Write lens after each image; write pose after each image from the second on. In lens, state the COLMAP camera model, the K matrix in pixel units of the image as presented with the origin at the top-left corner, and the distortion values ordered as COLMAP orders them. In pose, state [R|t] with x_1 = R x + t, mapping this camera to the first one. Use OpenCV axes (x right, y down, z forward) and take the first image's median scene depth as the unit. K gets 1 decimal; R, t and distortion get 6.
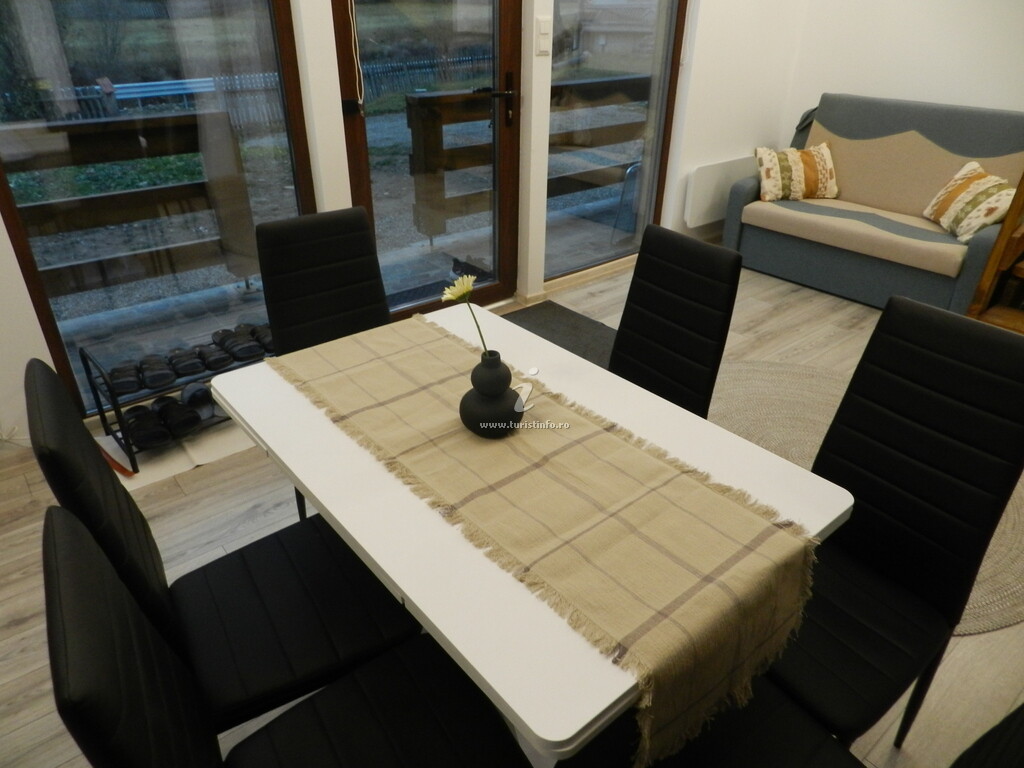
lens RADIAL K [[698.4, 0, 512.0], [0, 698.4, 384.0], [0, 0, 1]] dist [0.029256, -0.003426]
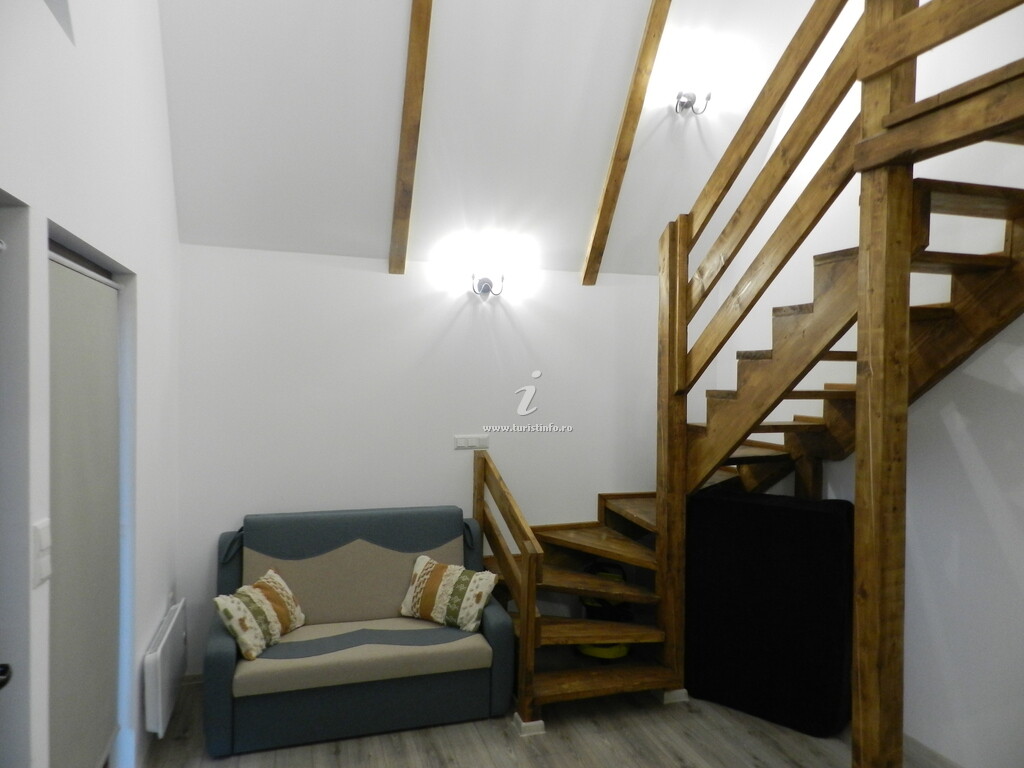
lens RADIAL K [[698.4, 0, 512.0], [0, 698.4, 384.0], [0, 0, 1]] dist [0.029256, -0.003426]
pose [[0.382926, -0.022795, 0.923498, -0.604231], [0.440948, 0.882967, -0.161043, -0.675266], [-0.811747, 0.468882, 0.348163, 0.844117]]
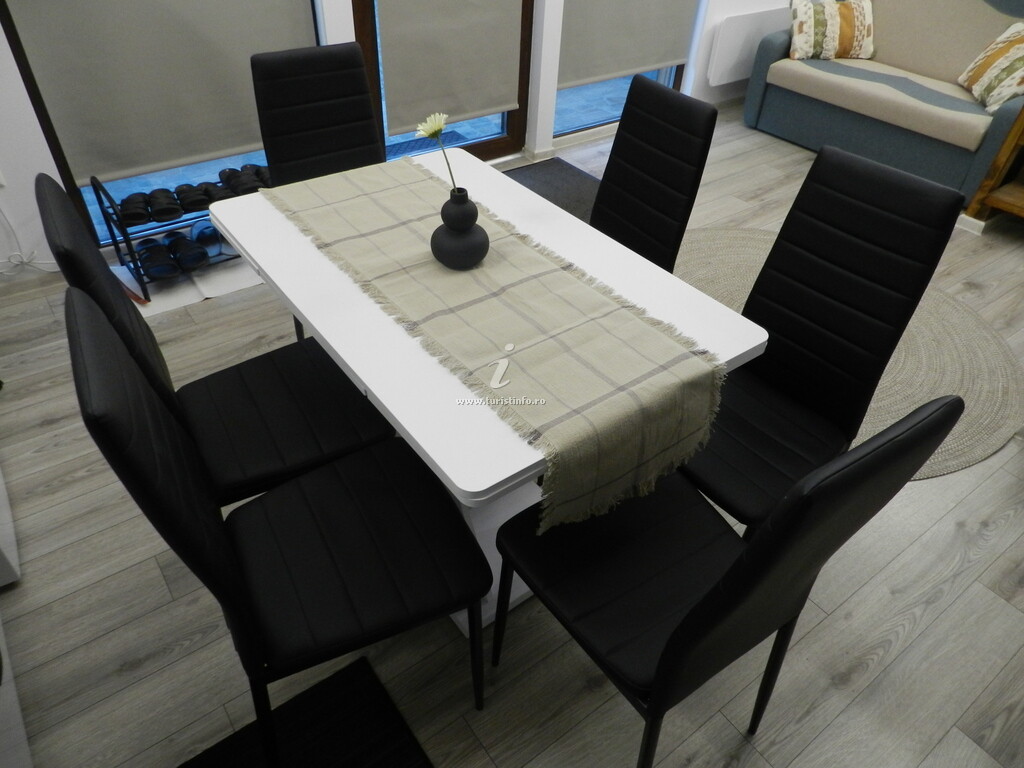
lens RADIAL K [[709.4, 0, 512.0], [0, 709.4, 384.0], [0, 0, 1]] dist [0.035421, -0.005907]
pose [[0.998080, 0.057668, -0.022593, 0.068431], [-0.052635, 0.982012, 0.181333, 0.034589], [0.032644, -0.179796, 0.983162, -0.104459]]
